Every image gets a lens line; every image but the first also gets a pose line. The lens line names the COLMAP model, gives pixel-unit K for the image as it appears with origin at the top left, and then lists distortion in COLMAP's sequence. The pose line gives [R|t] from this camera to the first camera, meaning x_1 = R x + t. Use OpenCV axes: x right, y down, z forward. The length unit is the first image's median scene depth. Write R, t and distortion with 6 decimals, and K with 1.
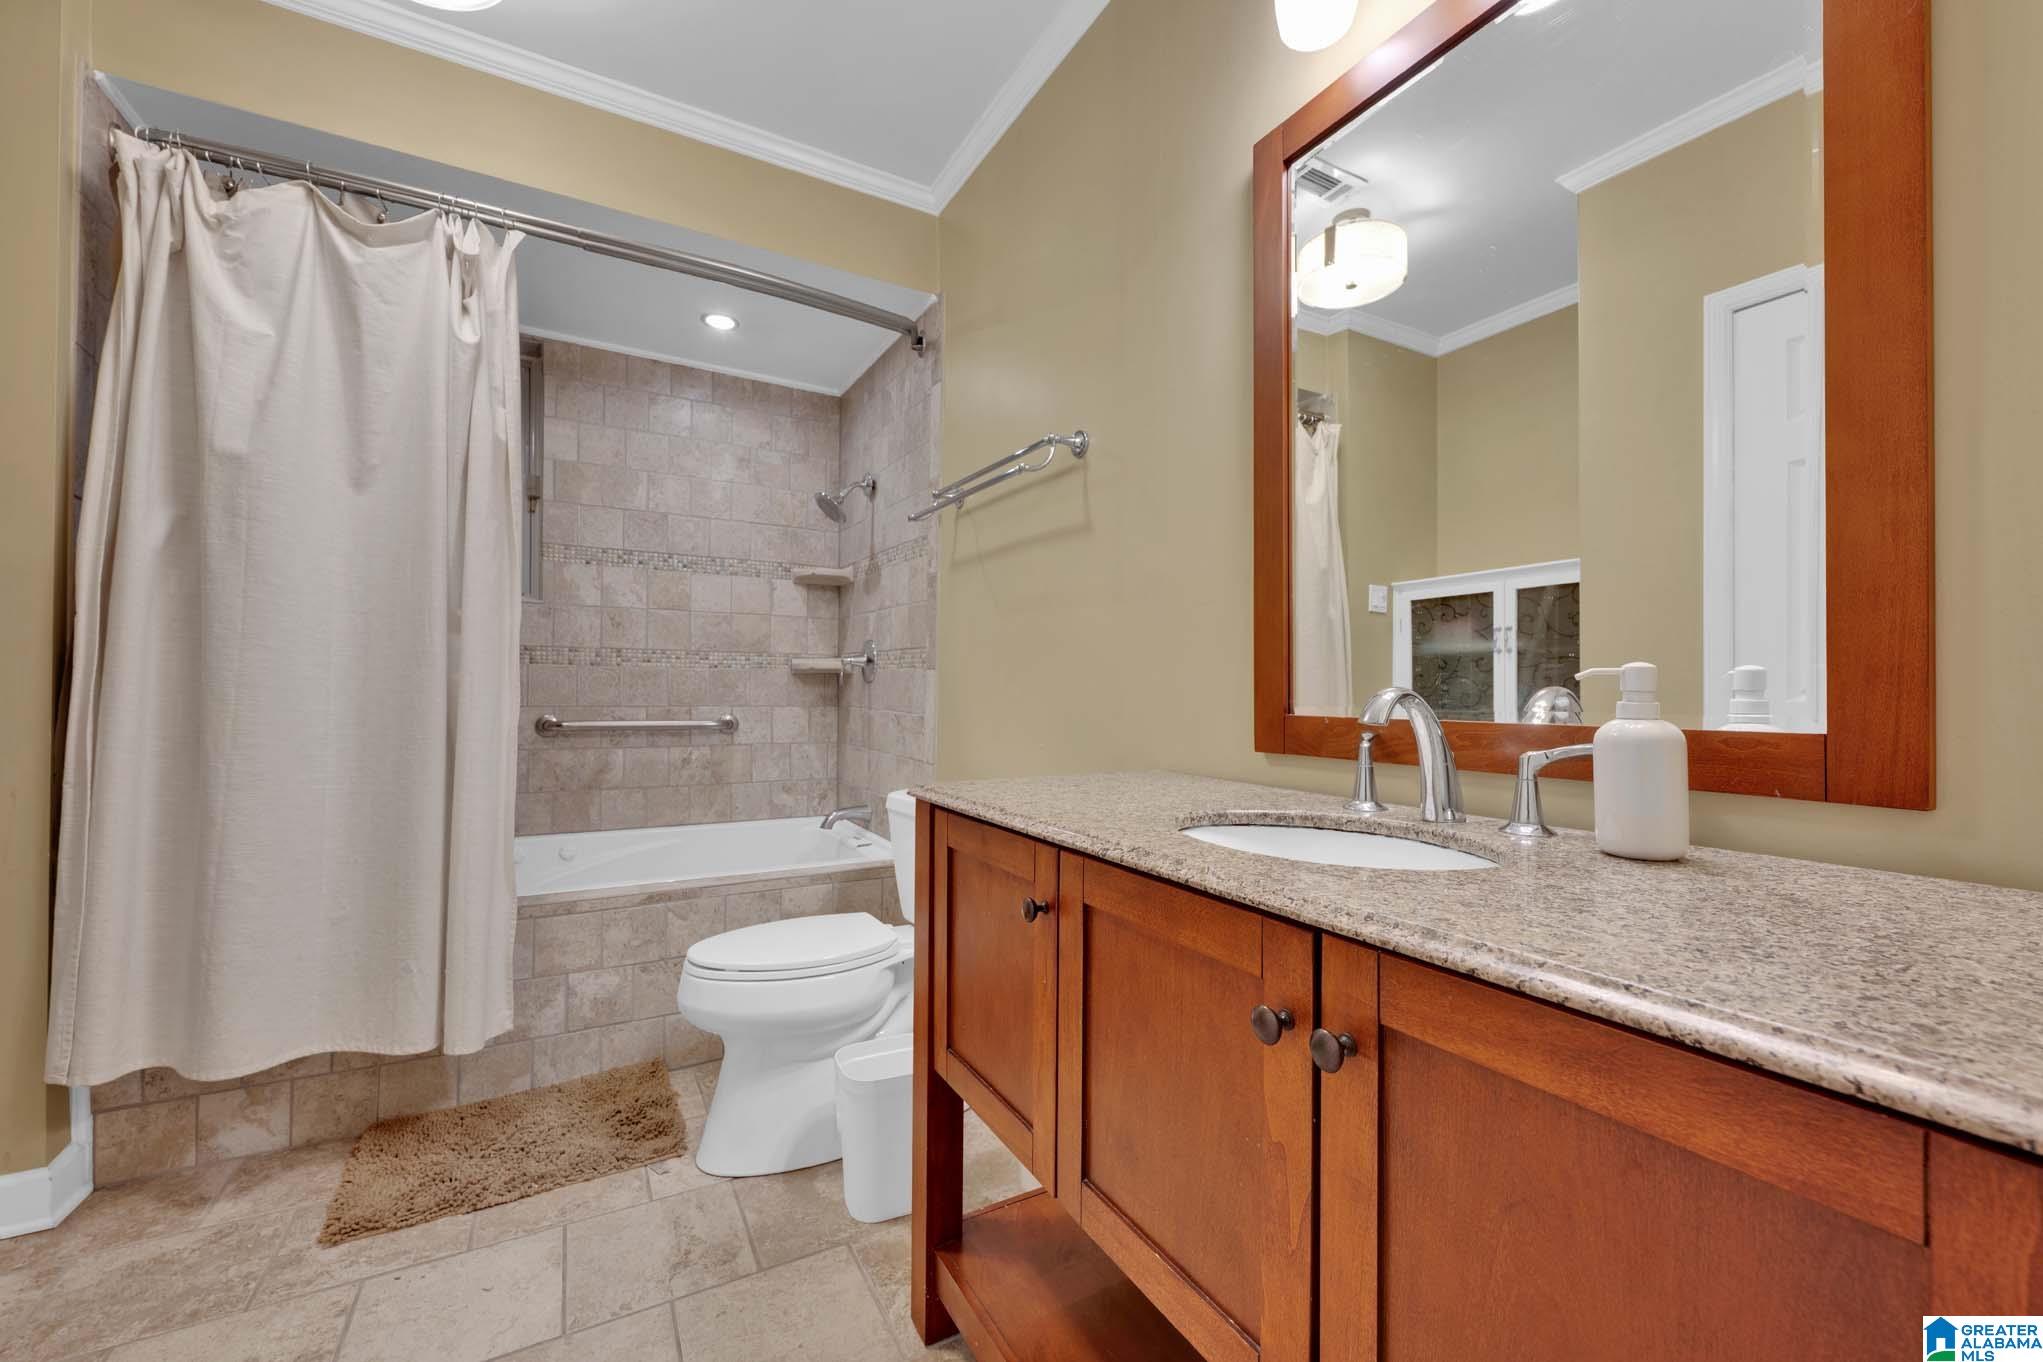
lens RADIAL K [[802.5, 0, 1020.7], [0, 802.5, 687.3], [0, 0, 1]] dist [0.001959, -0.000223]
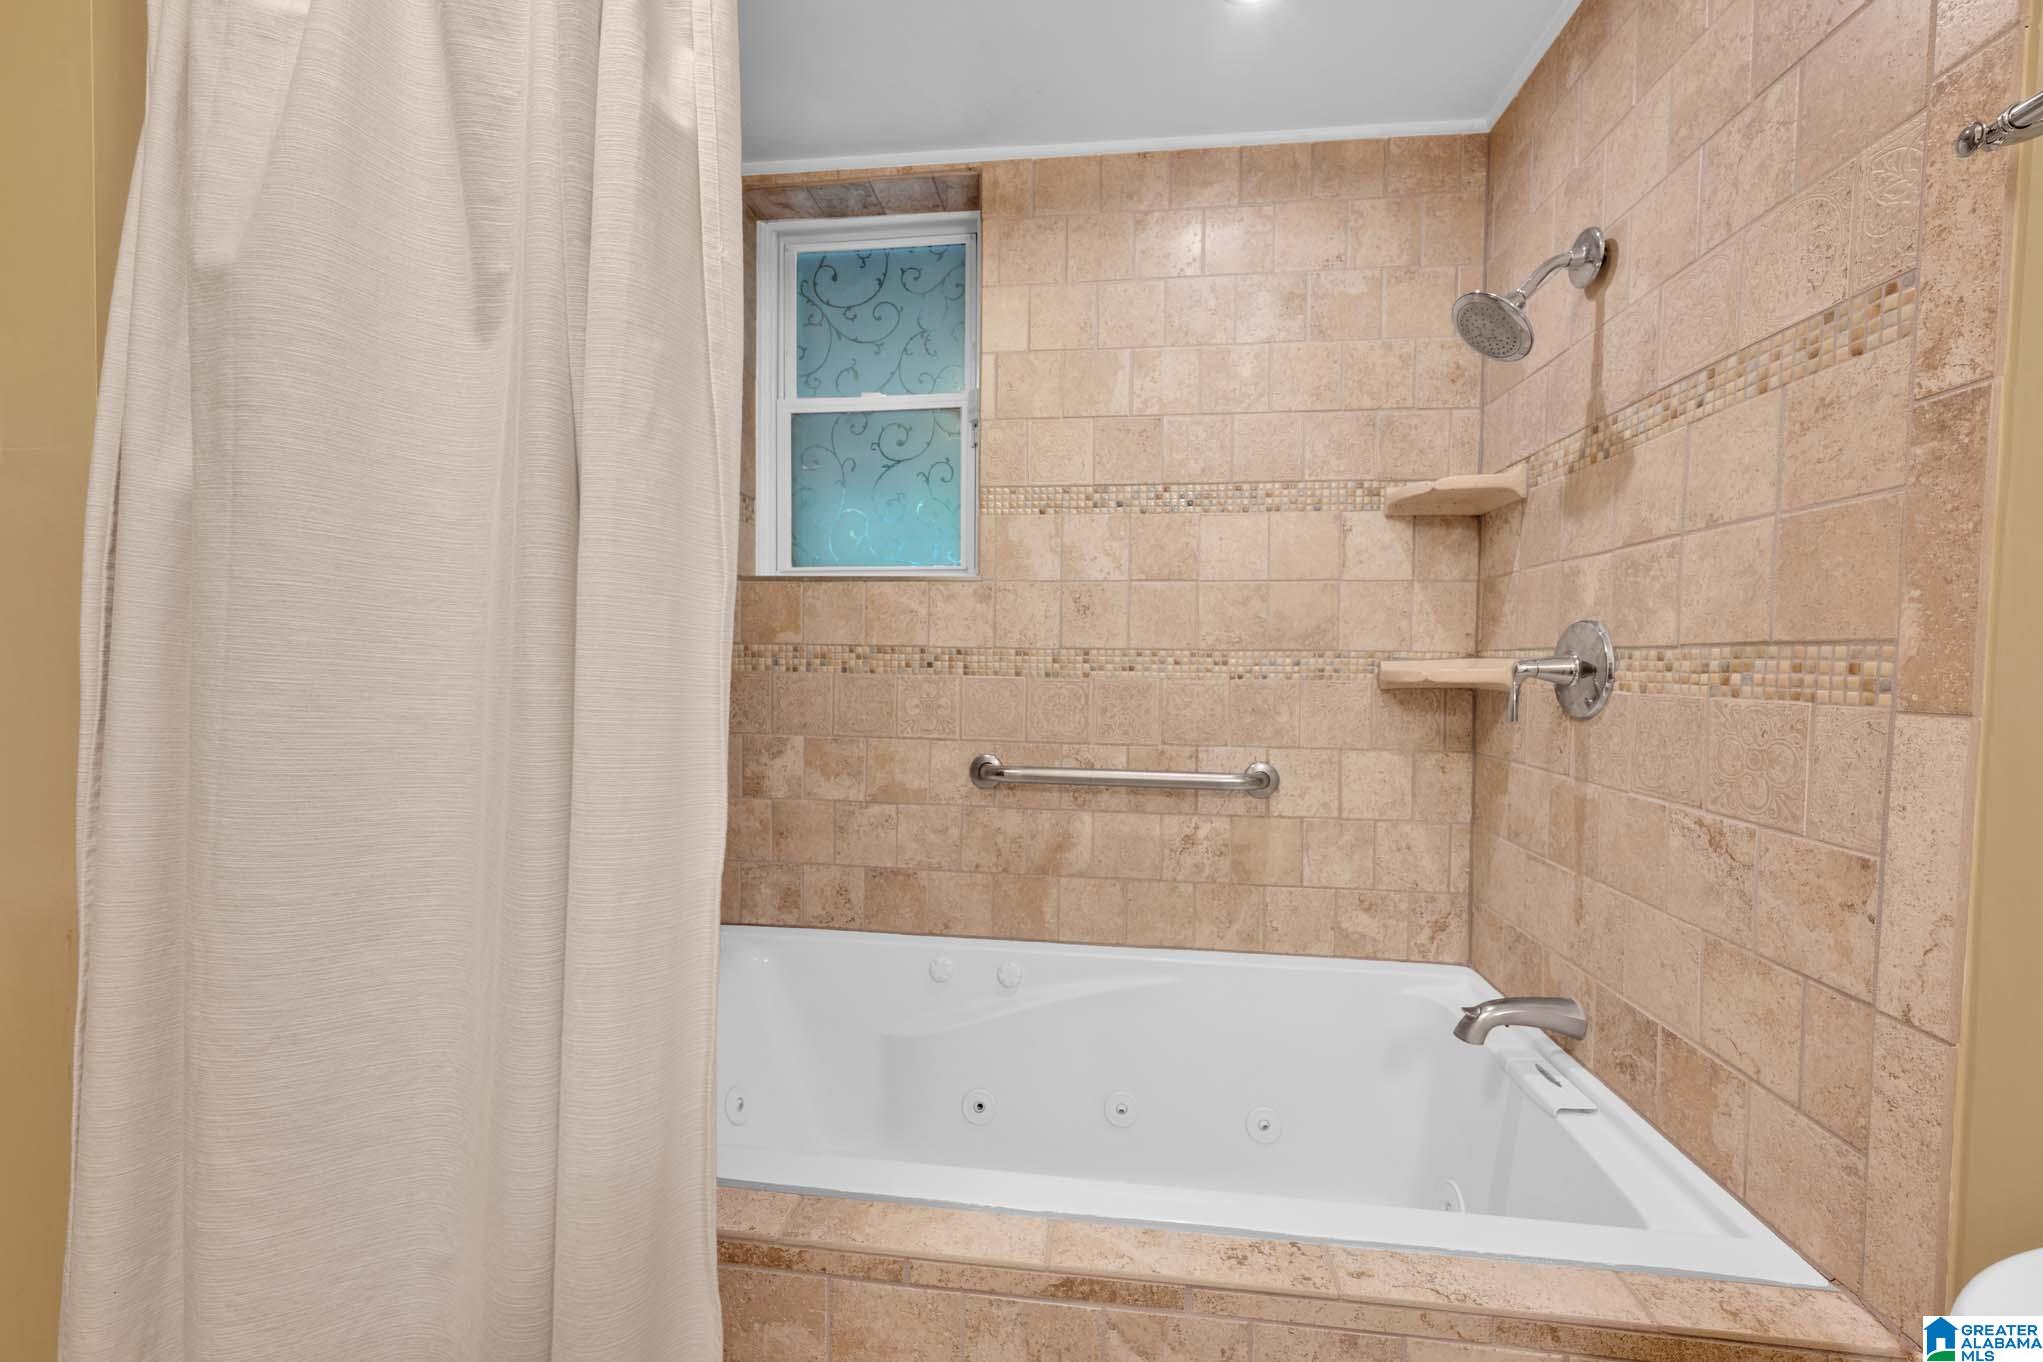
lens RADIAL K [[802.5, 0, 1018.2], [0, 802.5, 686.3], [0, 0, 1]] dist [0.001959, -0.000223]
pose [[0.800372, 0.015395, -0.599305, -0.168357], [-0.002692, 0.999752, 0.022086, -0.031471], [0.599497, -0.016064, 0.800216, 0.459406]]
